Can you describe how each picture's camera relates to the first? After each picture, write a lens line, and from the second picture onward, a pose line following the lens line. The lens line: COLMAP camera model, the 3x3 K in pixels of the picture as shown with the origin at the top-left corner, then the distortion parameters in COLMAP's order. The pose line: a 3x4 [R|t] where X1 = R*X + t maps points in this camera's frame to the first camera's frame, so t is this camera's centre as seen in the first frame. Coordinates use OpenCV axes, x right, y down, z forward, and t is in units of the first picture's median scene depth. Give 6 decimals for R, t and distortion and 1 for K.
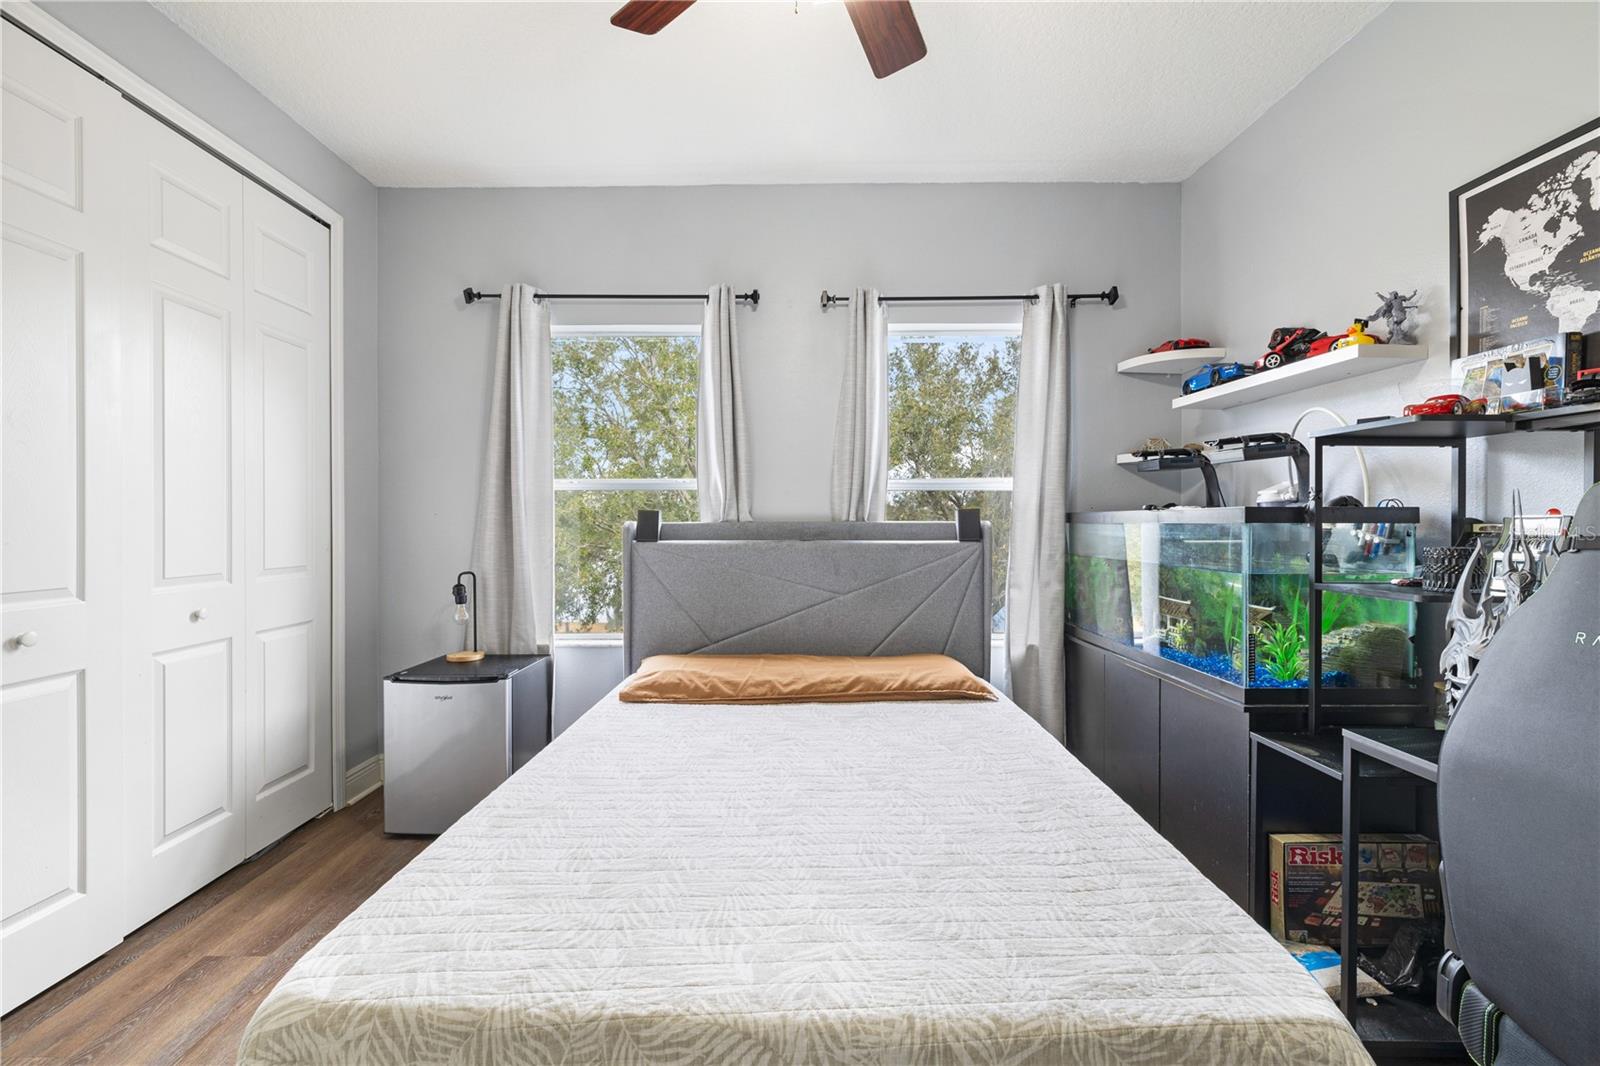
lens RADIAL K [[672.5, 0, 773.9], [0, 672.5, 524.4], [0, 0, 1]] dist [0.001306, -0.000230]
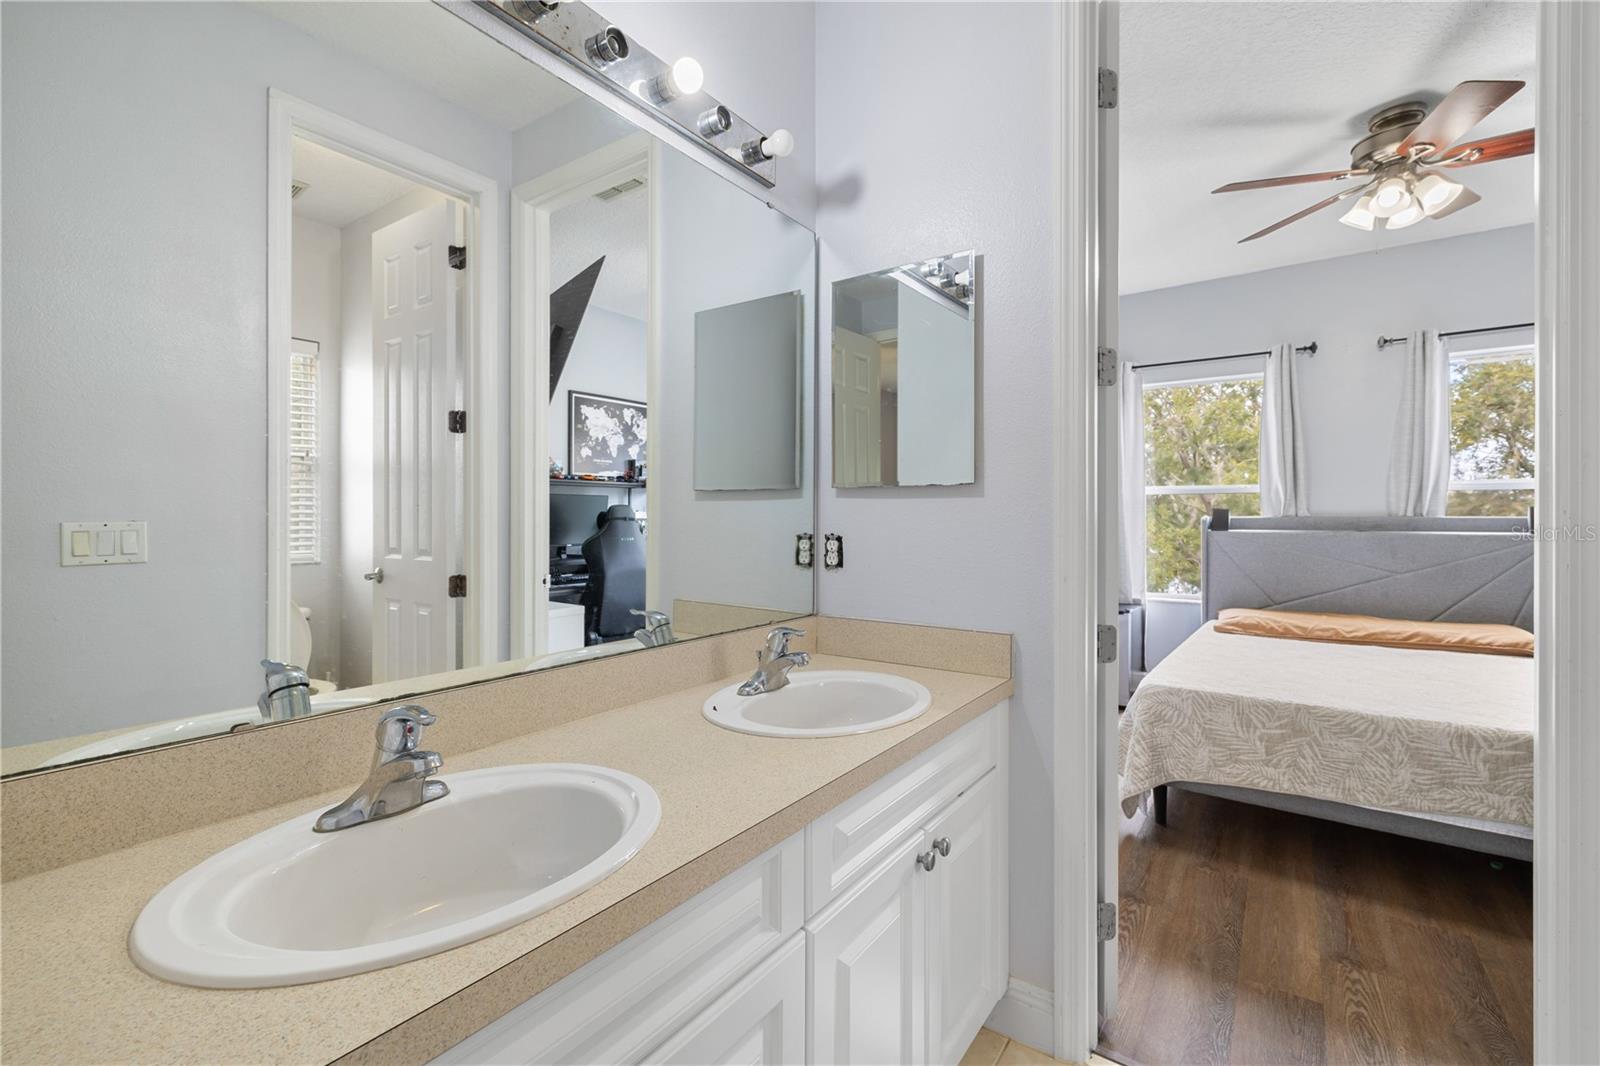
lens RADIAL K [[672.5, 0, 813.5], [0, 672.5, 517.2], [0, 0, 1]] dist [0.001306, -0.000230]
pose [[0.825126, 0.001799, -0.564945, -0.097529], [-0.002050, 0.999998, 0.000191, -0.001025], [0.564945, 0.001000, 0.825128, -0.702515]]
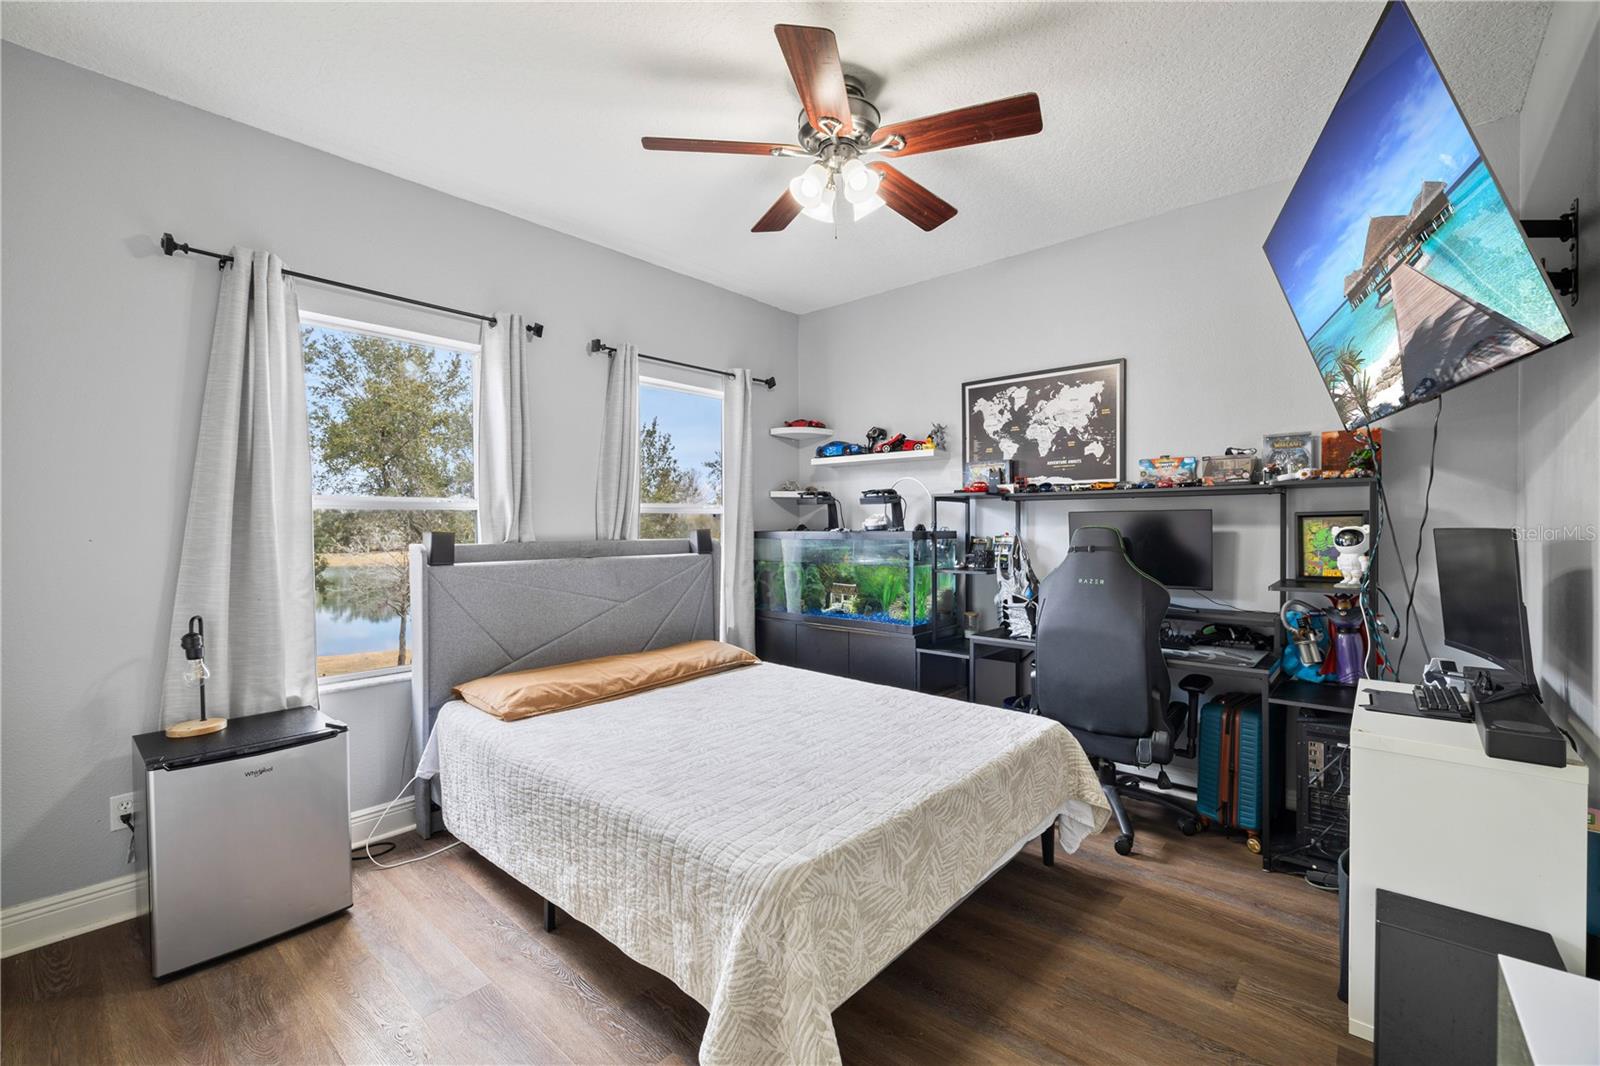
lens RADIAL K [[672.5, 0, 791.6], [0, 672.5, 536.4], [0, 0, 1]] dist [0.001306, -0.000230]
pose [[0.661718, -0.014452, 0.749613, -0.603126], [0.008264, 0.999894, 0.011982, -0.024126], [-0.749707, -0.001734, 0.661768, -0.004182]]
